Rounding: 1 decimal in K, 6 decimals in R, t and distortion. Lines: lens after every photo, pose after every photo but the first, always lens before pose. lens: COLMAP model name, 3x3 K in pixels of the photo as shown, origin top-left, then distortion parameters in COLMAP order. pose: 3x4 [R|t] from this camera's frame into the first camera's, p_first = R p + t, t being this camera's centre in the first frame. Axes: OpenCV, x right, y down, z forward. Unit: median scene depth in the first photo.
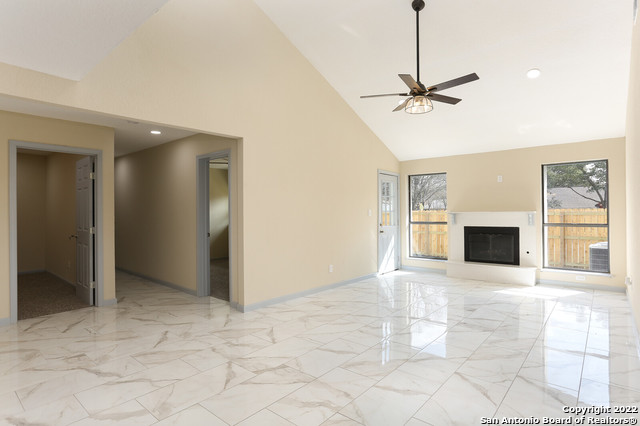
lens RADIAL K [[337.6, 0, 320.0], [0, 337.6, 213.0], [0, 0, 1]] dist [-0.001690, -0.000399]
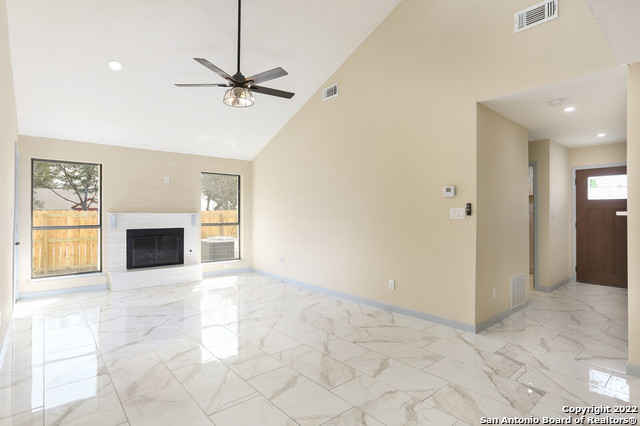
lens RADIAL K [[332.9, 0, 320.0], [0, 332.9, 213.0], [0, 0, 1]] dist [-0.022843, 0.000300]
pose [[0.161103, 0.009215, 0.986895, -0.368970], [-0.002371, 0.999957, -0.008950, 0.003607], [-0.986935, -0.000898, 0.161118, 0.413169]]
